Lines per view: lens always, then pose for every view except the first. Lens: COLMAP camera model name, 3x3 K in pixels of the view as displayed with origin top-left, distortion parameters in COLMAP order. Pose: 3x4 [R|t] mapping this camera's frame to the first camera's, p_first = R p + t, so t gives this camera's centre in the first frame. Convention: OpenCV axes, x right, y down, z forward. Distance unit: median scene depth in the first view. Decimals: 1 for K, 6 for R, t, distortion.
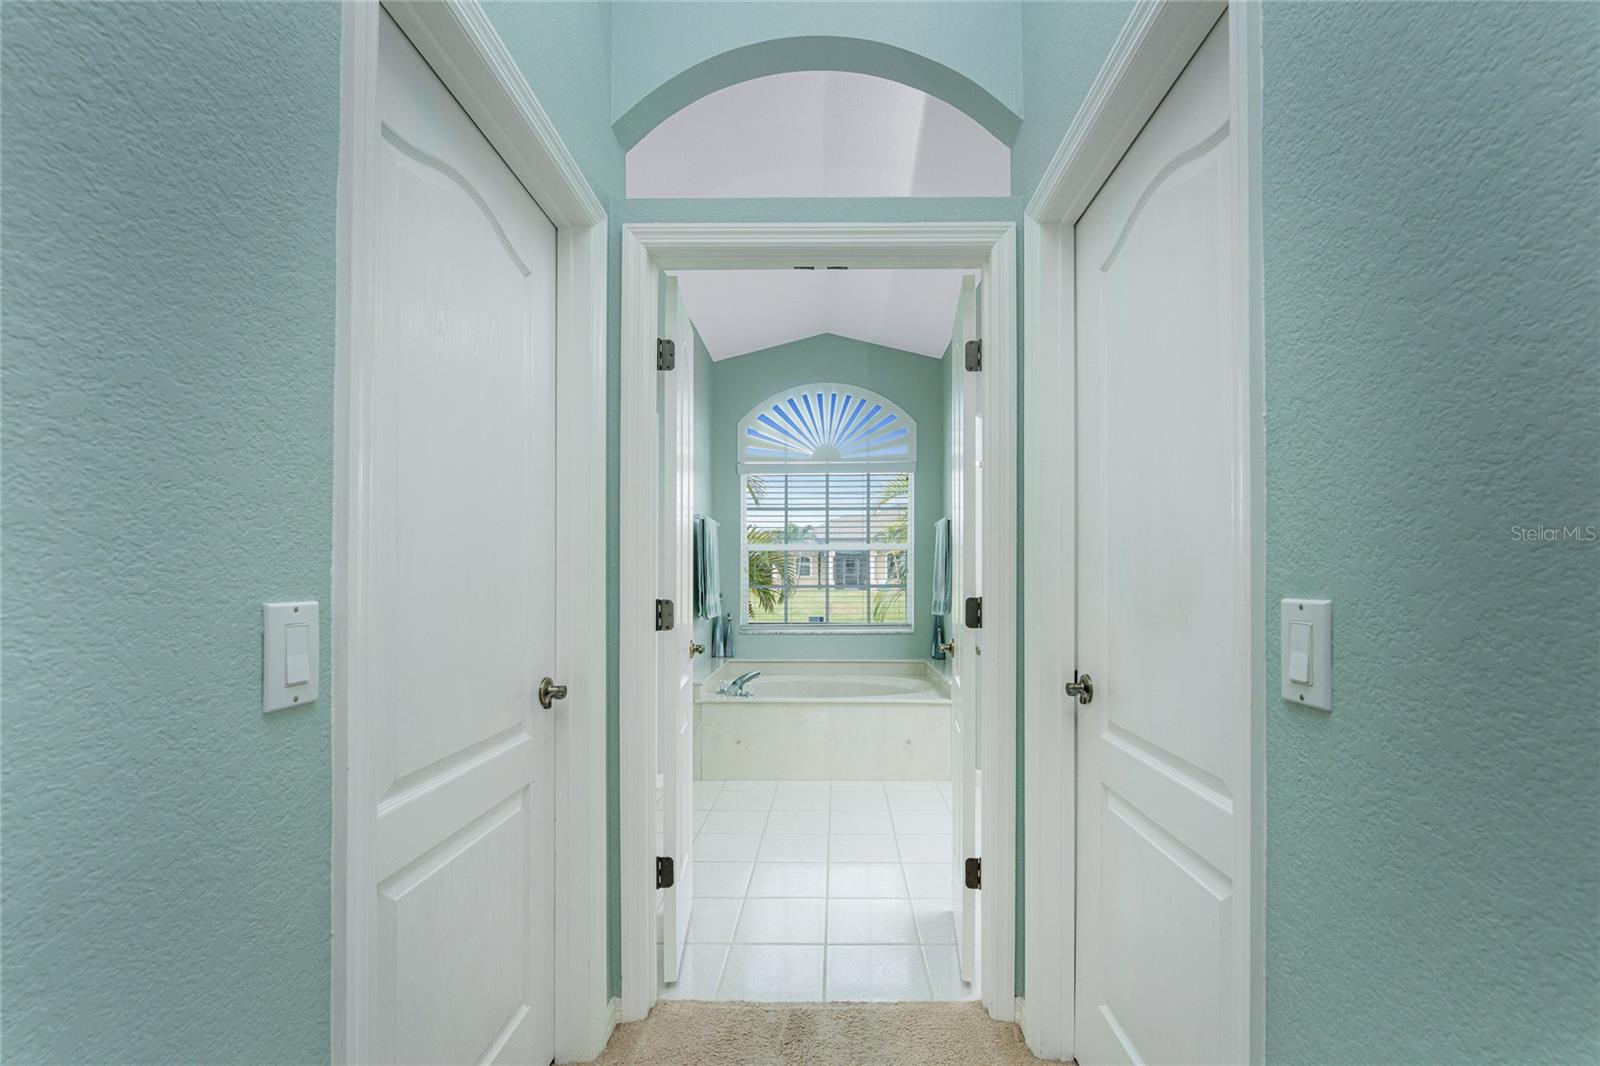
lens RADIAL K [[643.5, 0, 824.5], [0, 643.5, 577.6], [0, 0, 1]] dist [-0.000384, -0.000024]
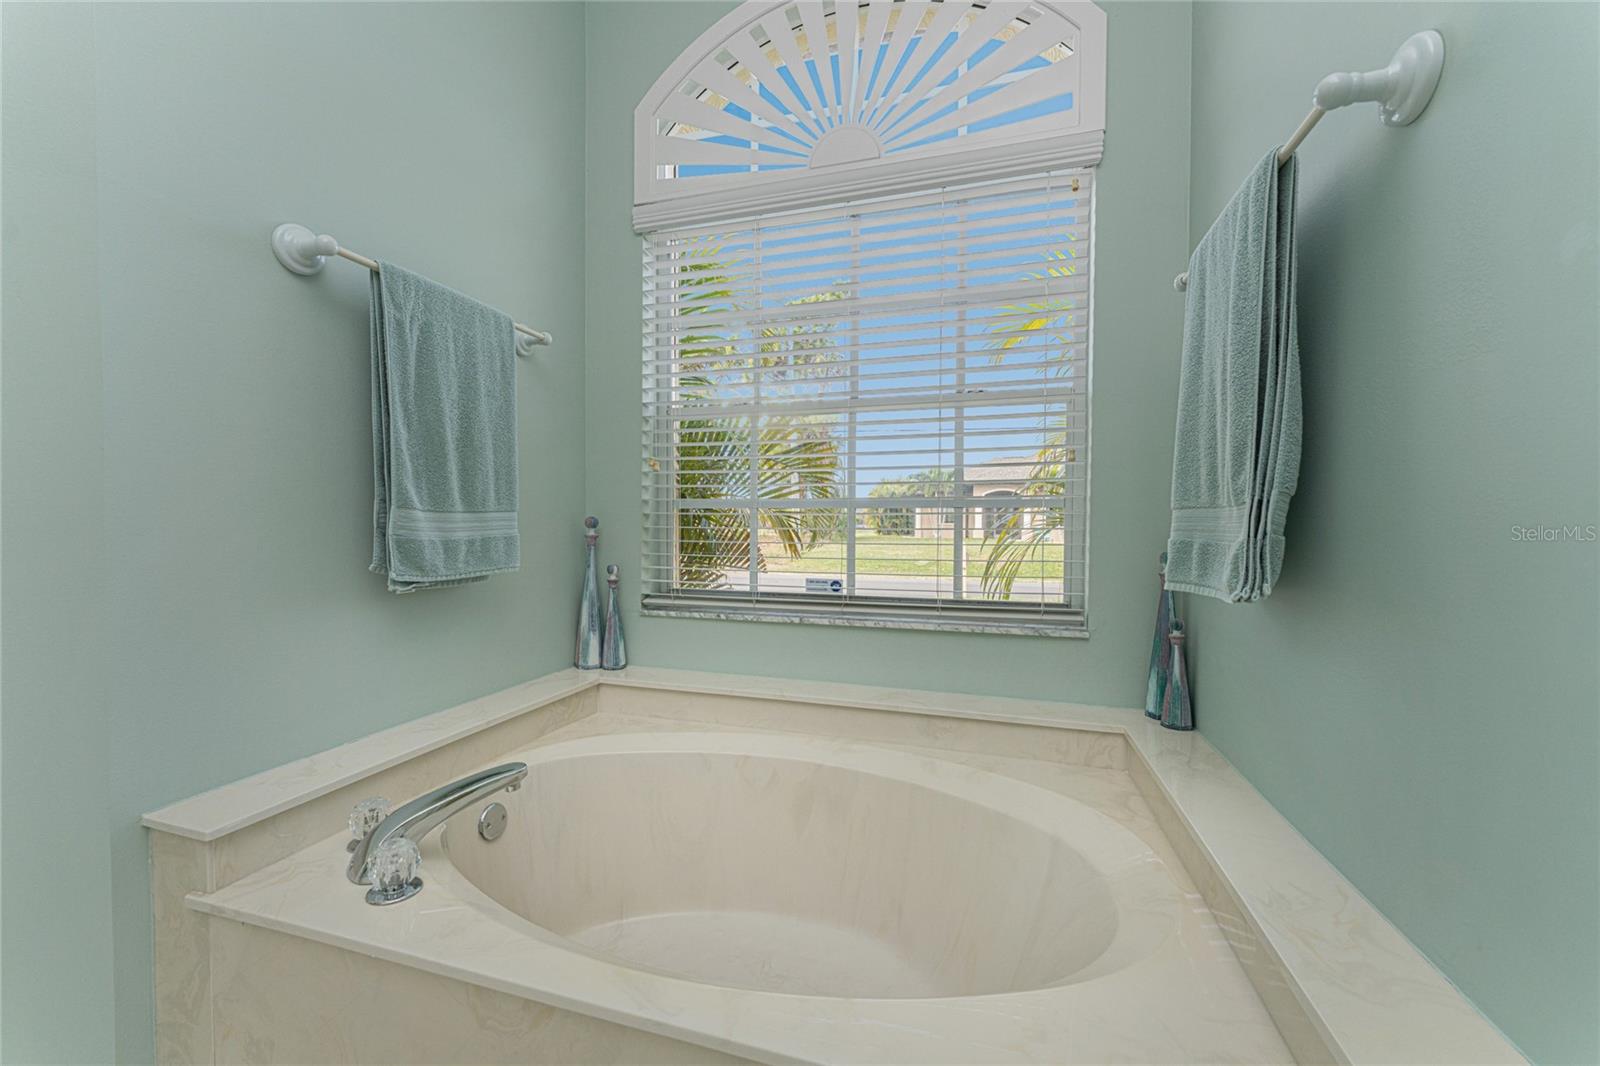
lens RADIAL K [[630.9, 0, 794.2], [0, 630.9, 539.3], [0, 0, 1]] dist [-0.009272, -0.000104]
pose [[0.959894, 0.013851, -0.280020, 0.080758], [-0.008126, 0.999734, 0.021597, 0.028403], [0.280245, -0.018455, 0.959751, 0.634264]]
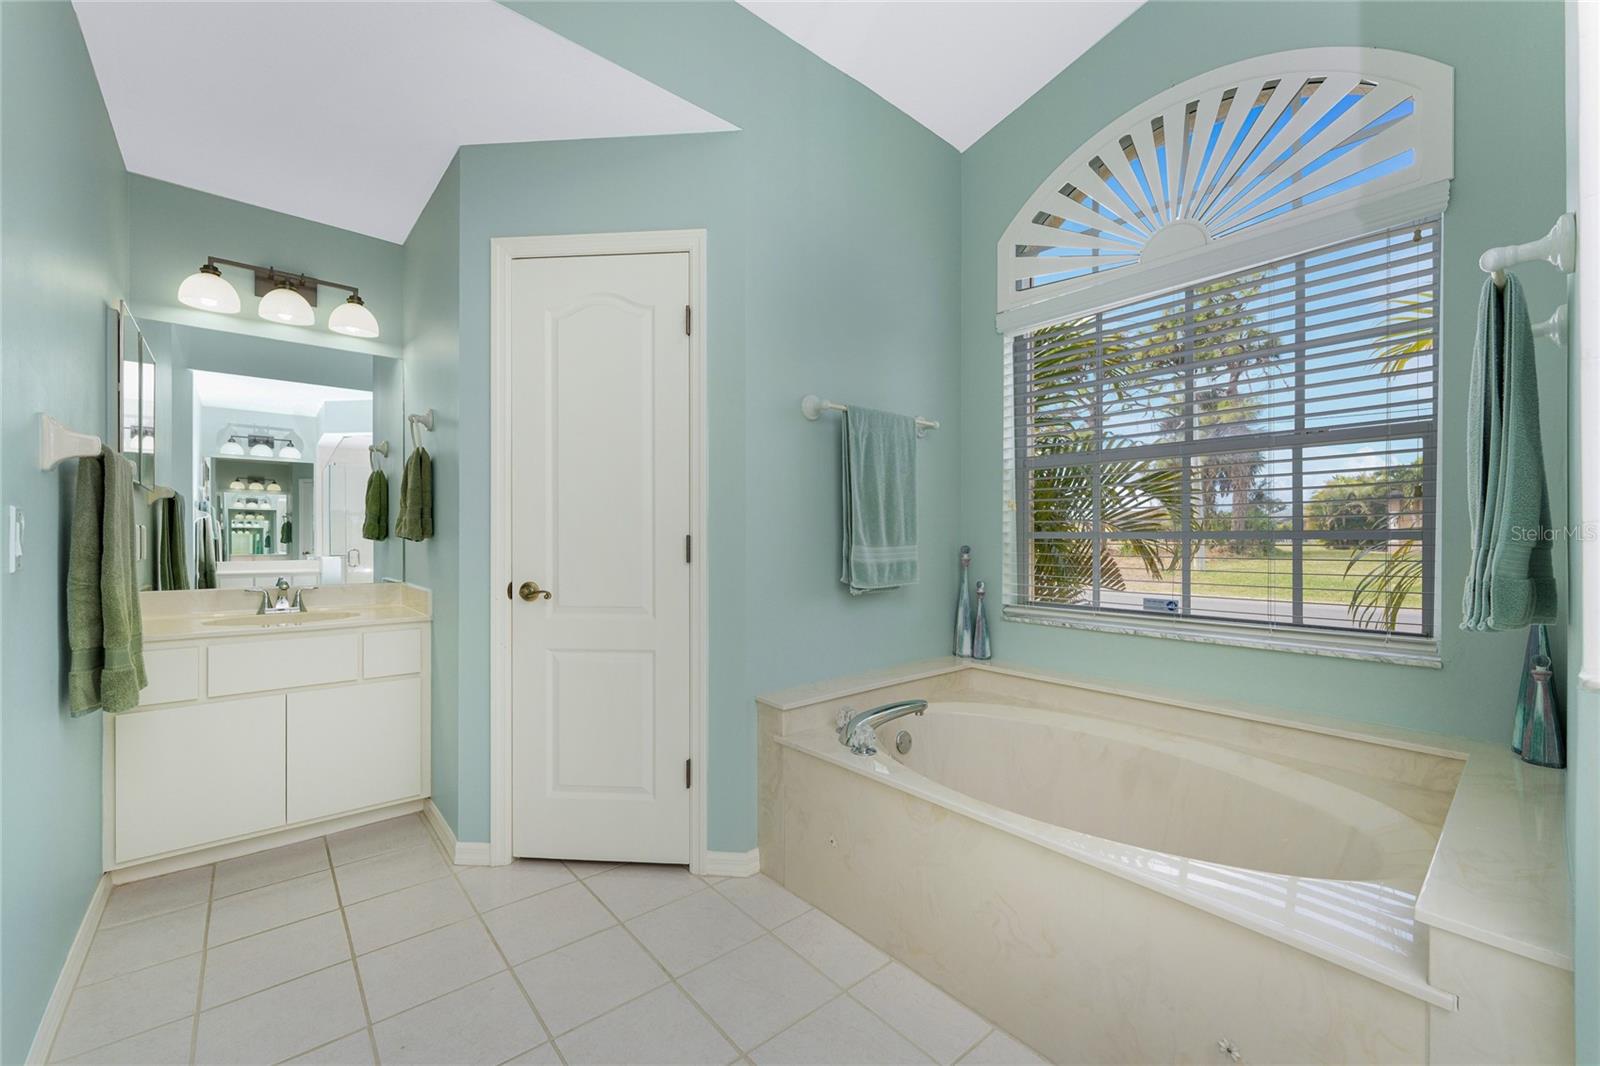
lens RADIAL K [[630.9, 0, 794.2], [0, 630.9, 539.3], [0, 0, 1]] dist [-0.009272, -0.000104]
pose [[0.655110, 0.006184, -0.755508, 0.163203], [-0.002940, 0.999980, 0.005635, 0.015397], [0.755528, -0.001471, 0.655115, 0.508060]]
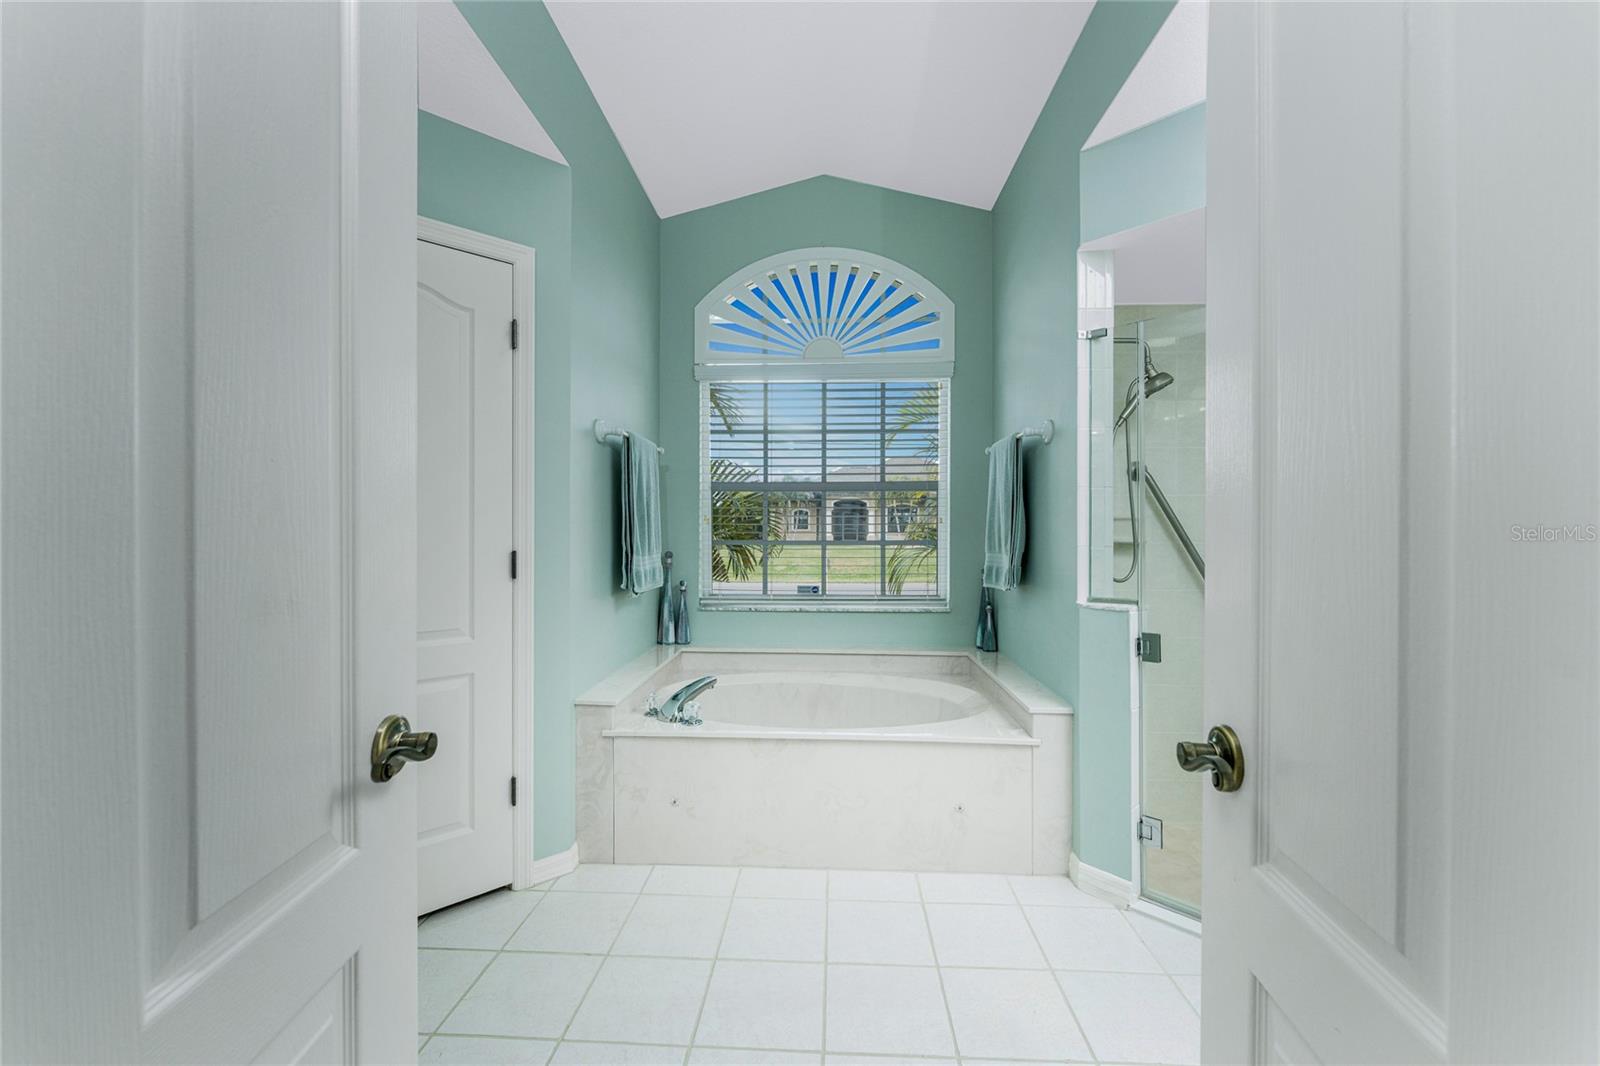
lens RADIAL K [[630.9, 0, 794.2], [0, 630.9, 539.3], [0, 0, 1]] dist [-0.009272, -0.000104]
pose [[0.998985, 0.002561, -0.044964, 0.003037], [-0.002051, 0.999933, 0.011386, 0.002321], [0.044991, -0.011282, 0.998924, 0.322736]]
